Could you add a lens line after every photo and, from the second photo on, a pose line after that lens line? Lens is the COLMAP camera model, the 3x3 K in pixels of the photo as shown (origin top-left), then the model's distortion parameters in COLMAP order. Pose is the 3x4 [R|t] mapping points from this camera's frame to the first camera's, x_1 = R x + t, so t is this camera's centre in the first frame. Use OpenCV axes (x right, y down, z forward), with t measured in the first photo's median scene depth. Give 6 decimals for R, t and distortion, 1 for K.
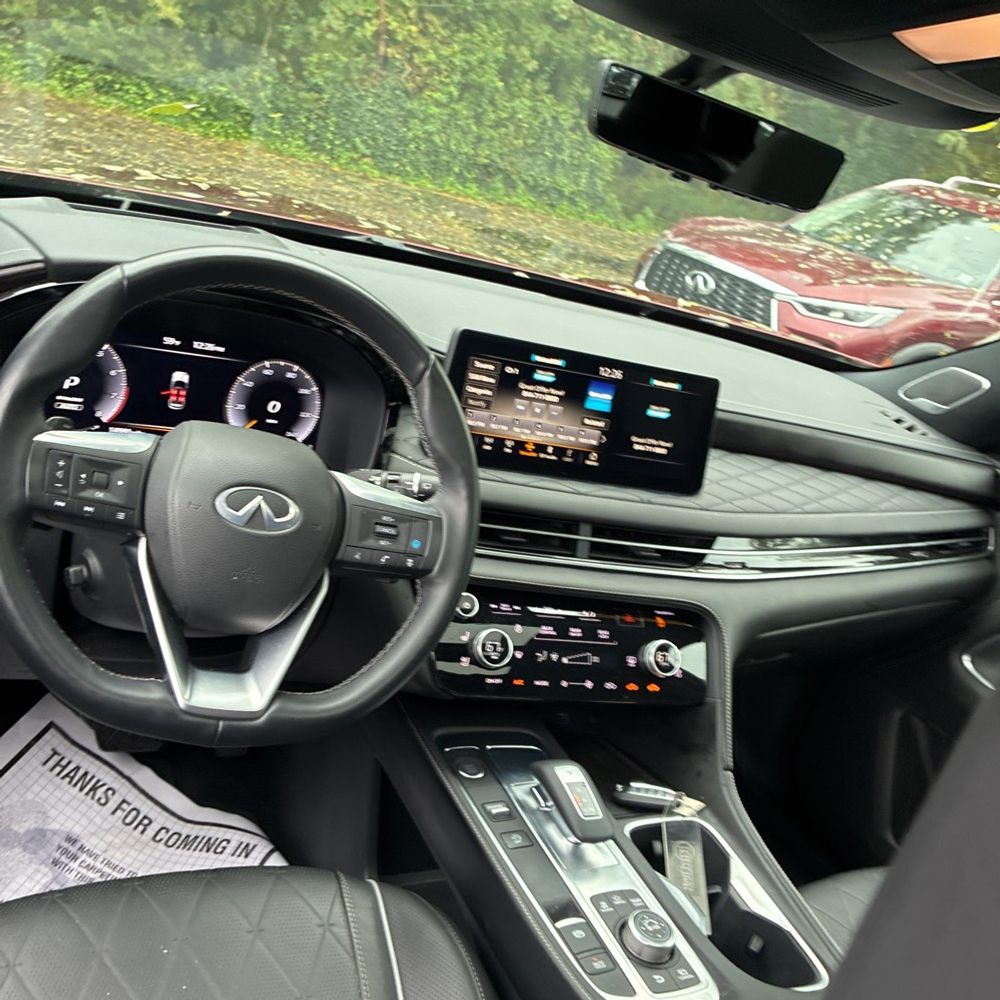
lens RADIAL K [[1020.3, 0, 471.3], [0, 1020.3, 484.5], [0, 0, 1]] dist [0.022116, 0.001142]
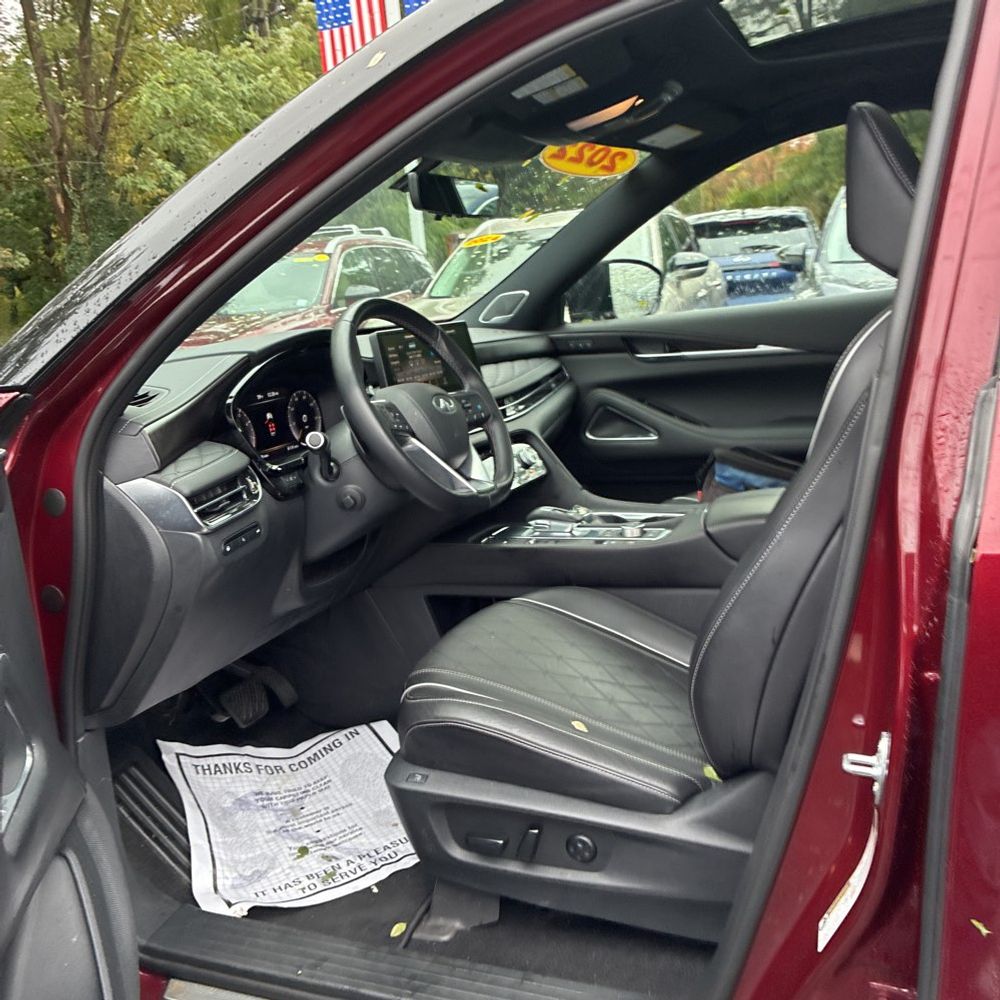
lens RADIAL K [[1020.3, 0, 471.3], [0, 1020.3, 484.5], [0, 0, 1]] dist [0.022116, 0.001142]
pose [[0.701908, -0.435330, 0.563749, -0.867515], [0.483984, 0.872198, 0.070921, 0.026418], [-0.522575, 0.223066, 0.822896, -0.417896]]
